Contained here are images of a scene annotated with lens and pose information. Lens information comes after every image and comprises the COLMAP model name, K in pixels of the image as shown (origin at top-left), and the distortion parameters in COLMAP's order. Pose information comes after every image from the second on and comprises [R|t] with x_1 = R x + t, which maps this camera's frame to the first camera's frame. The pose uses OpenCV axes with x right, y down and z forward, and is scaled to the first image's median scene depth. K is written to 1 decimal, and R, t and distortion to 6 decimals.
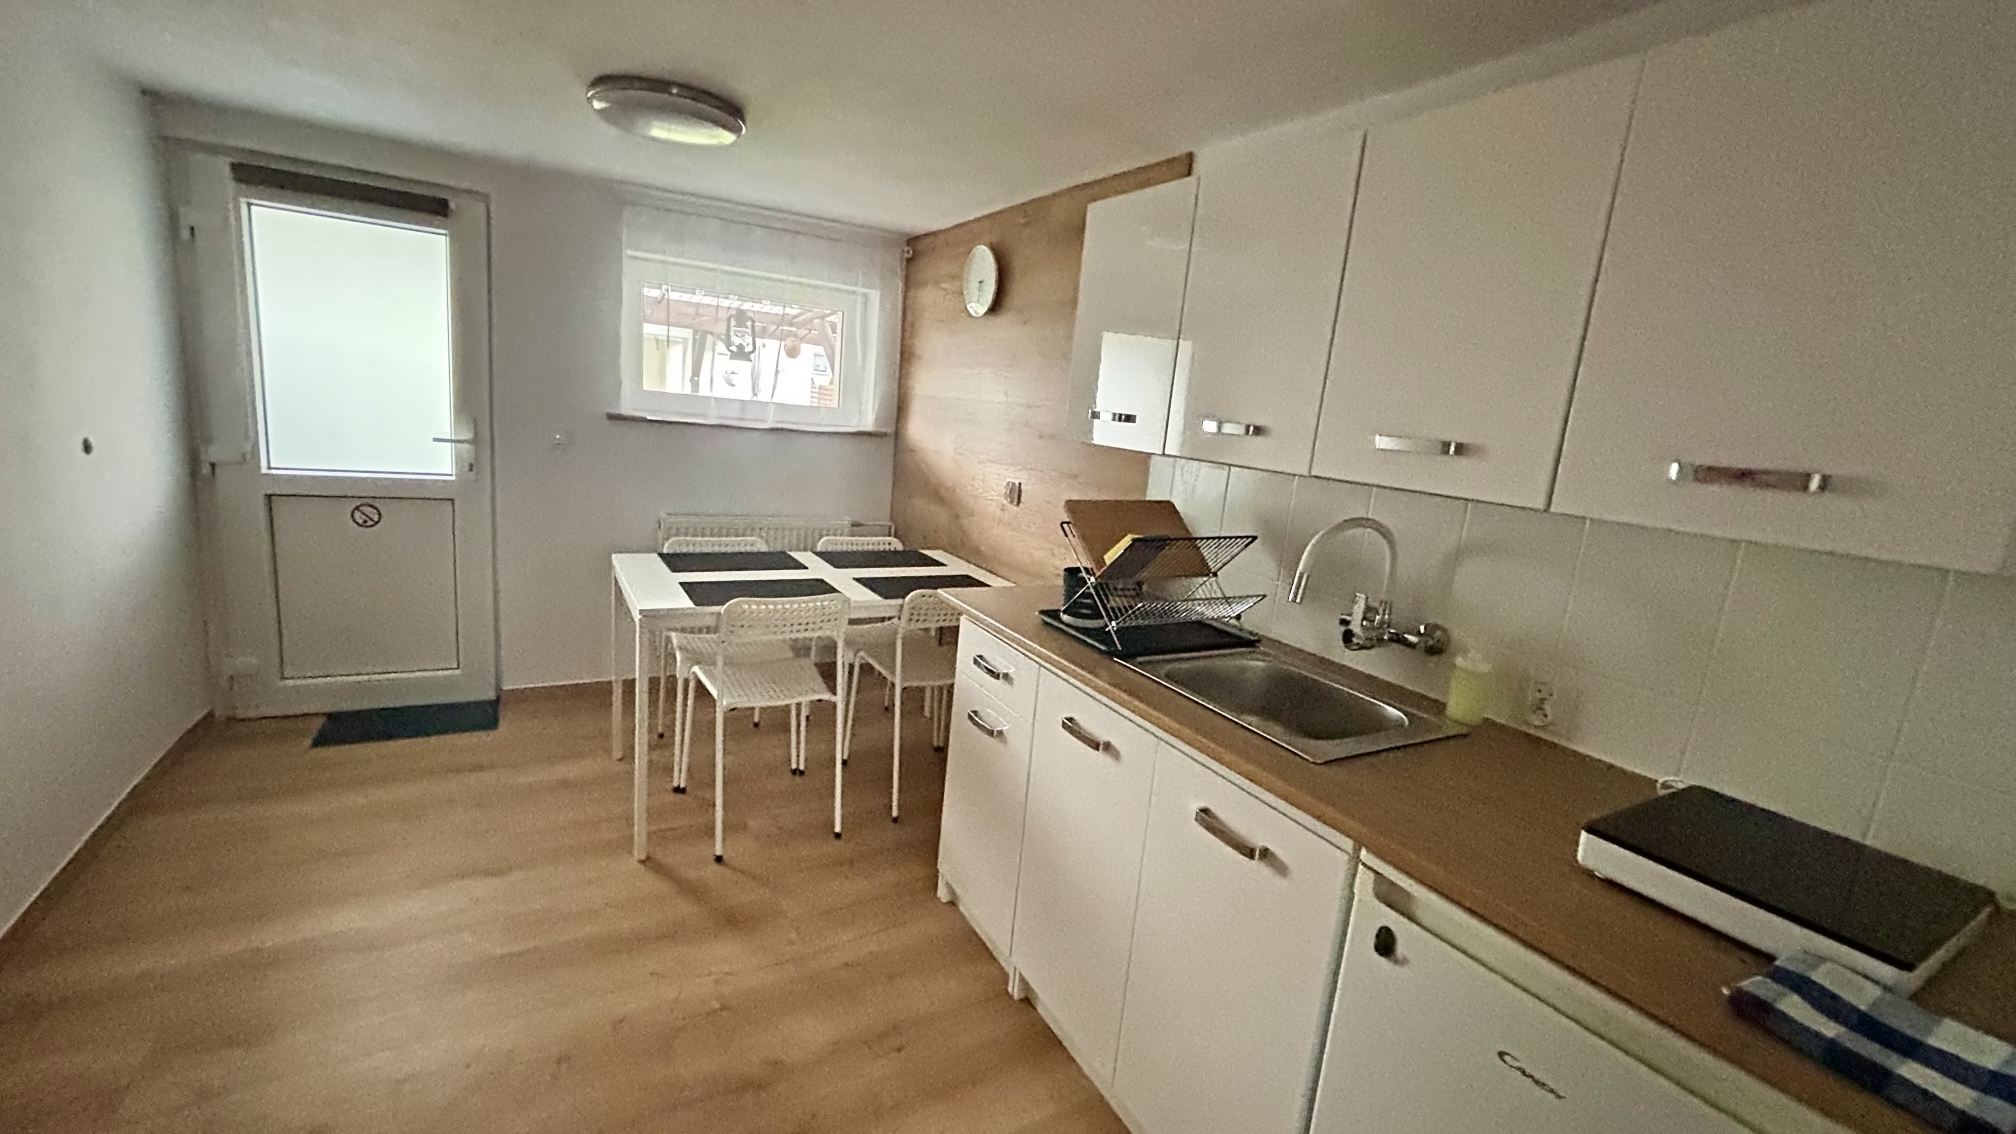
lens RADIAL K [[823.9, 0, 1008.0], [0, 823.9, 567.0], [0, 0, 1]] dist [0.000113, 0.000084]
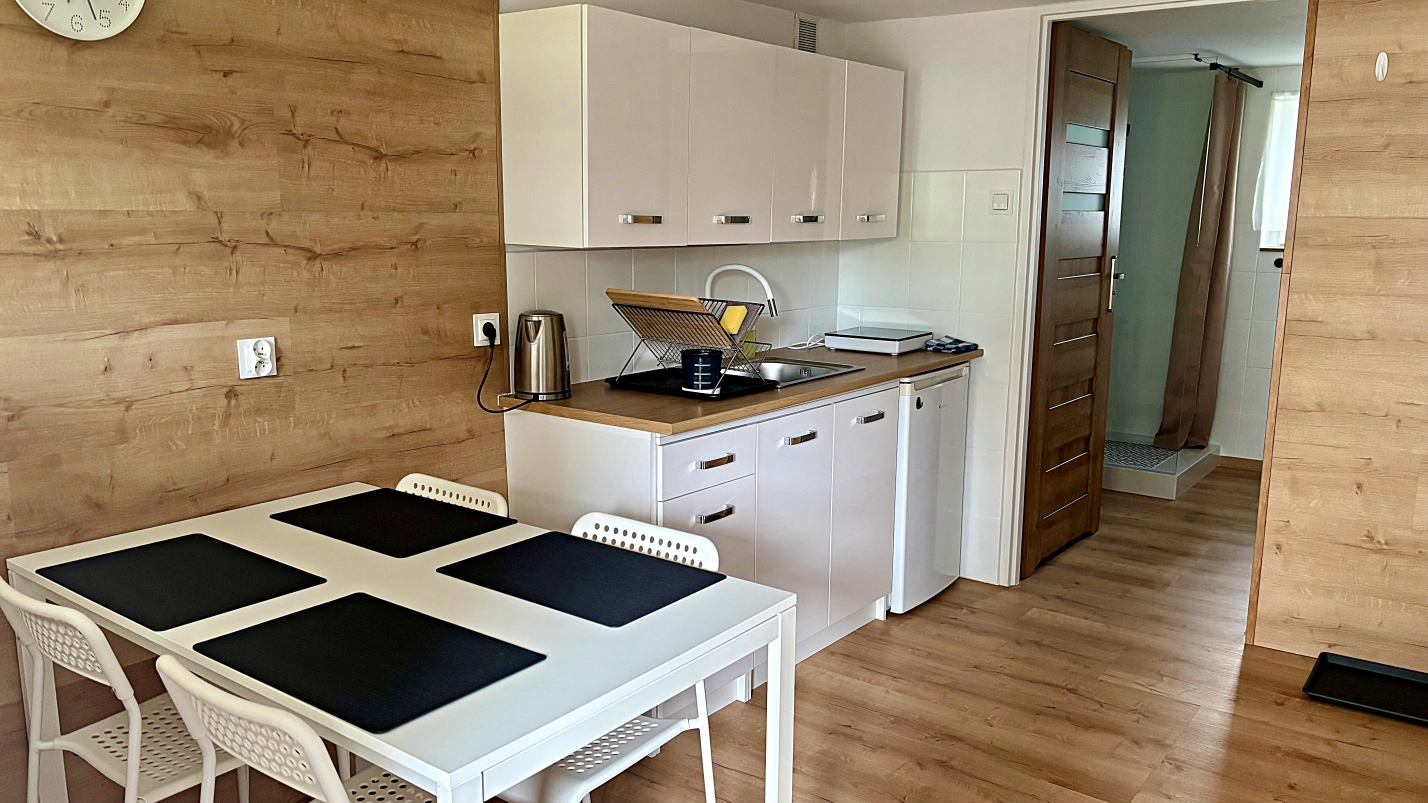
lens RADIAL K [[1104.3, 0, 721.0], [0, 1104.3, 419.3], [0, 0, 1]] dist [0.152707, -0.175057]
pose [[-0.386617, -0.261751, 0.884315, -1.497182], [0.138392, 0.931553, 0.336238, -0.479899], [-0.911798, 0.252378, -0.323930, 1.659491]]
